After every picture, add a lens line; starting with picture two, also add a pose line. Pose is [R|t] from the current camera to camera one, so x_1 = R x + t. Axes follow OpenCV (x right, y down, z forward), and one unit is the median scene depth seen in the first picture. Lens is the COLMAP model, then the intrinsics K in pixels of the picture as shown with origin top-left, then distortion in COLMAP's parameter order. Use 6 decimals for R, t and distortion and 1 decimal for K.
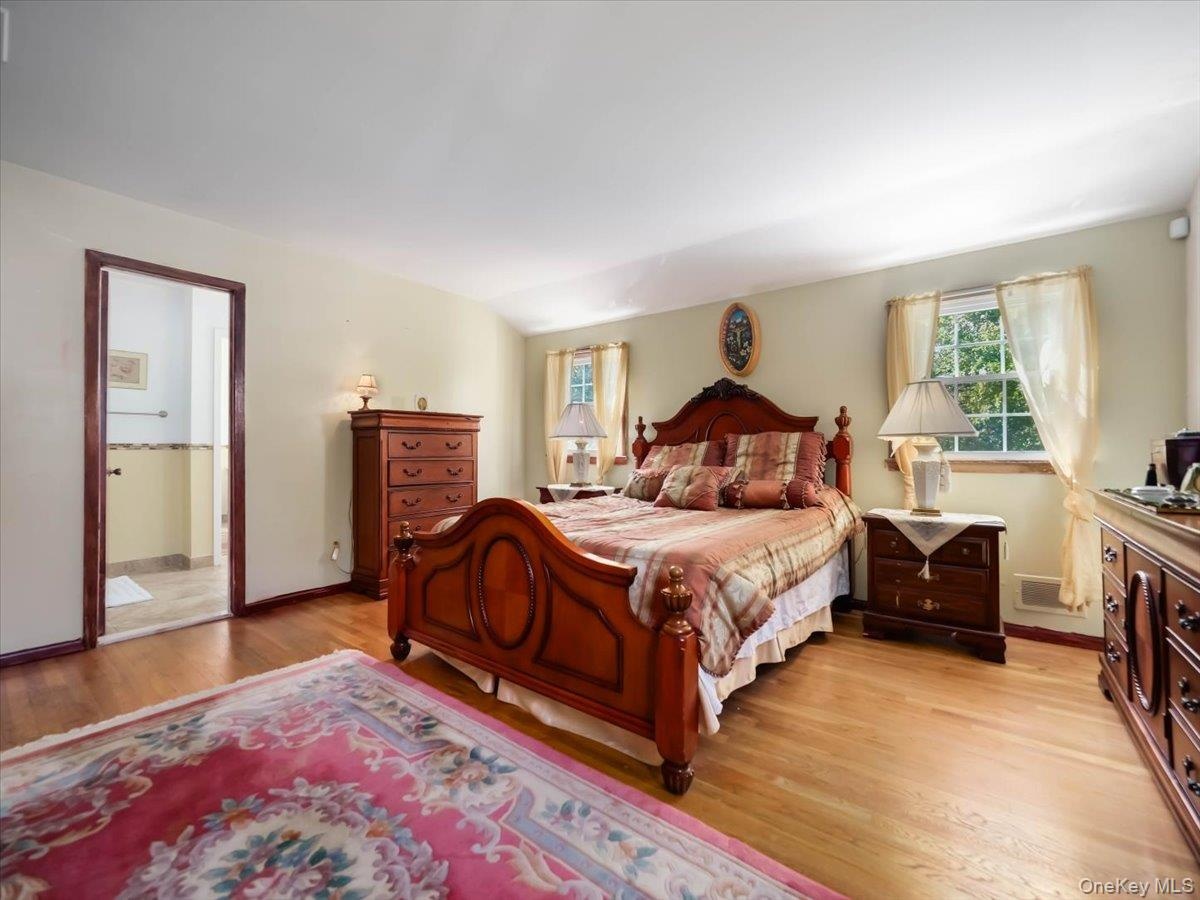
lens RADIAL K [[504.0, 0, 598.0], [0, 504.0, 438.3], [0, 0, 1]] dist [-0.002334, -0.000751]
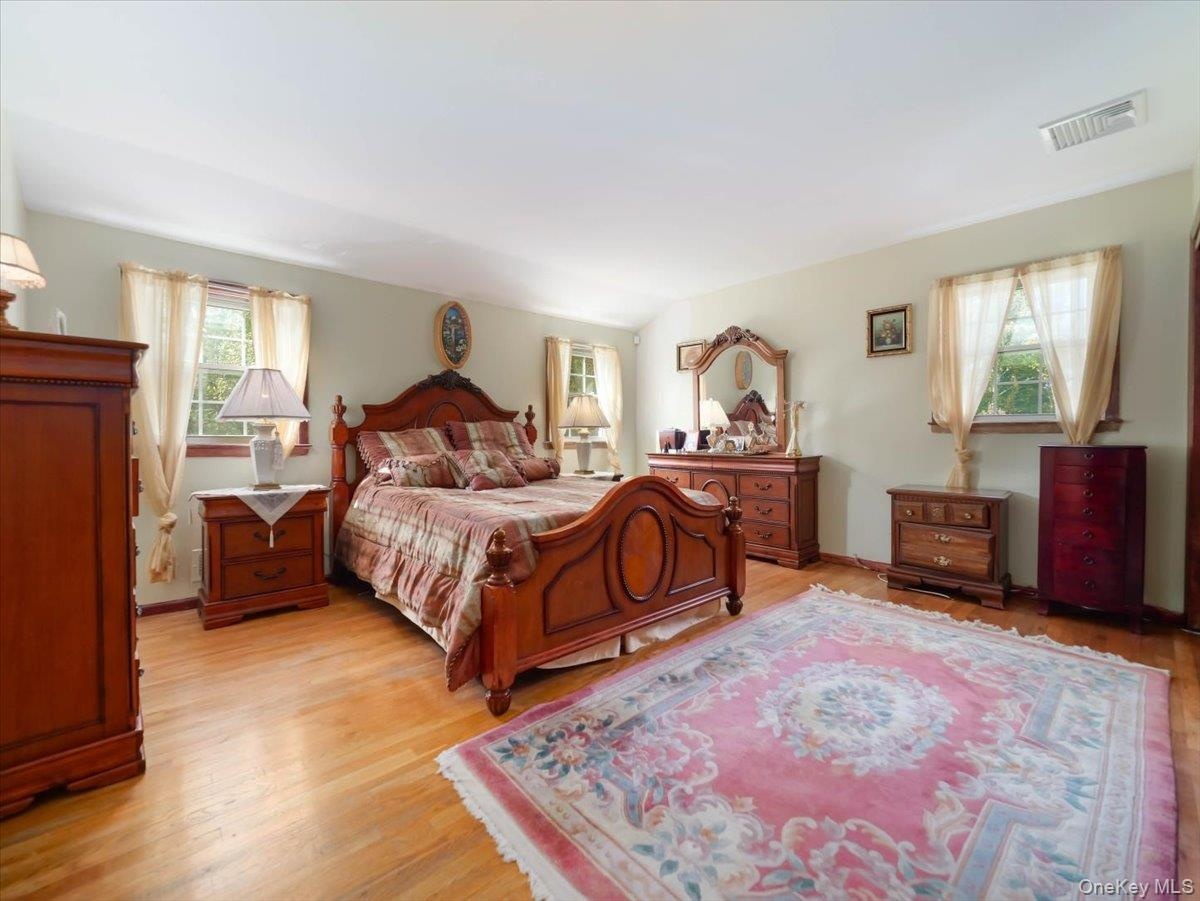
lens RADIAL K [[477.5, 0, 593.6], [0, 477.5, 456.4], [0, 0, 1]] dist [0.000304, -0.000002]
pose [[0.196230, -0.053345, 0.979106, -1.026654], [-0.036188, 0.997445, 0.061597, -0.009440], [-0.979890, -0.047519, 0.193798, 0.700686]]
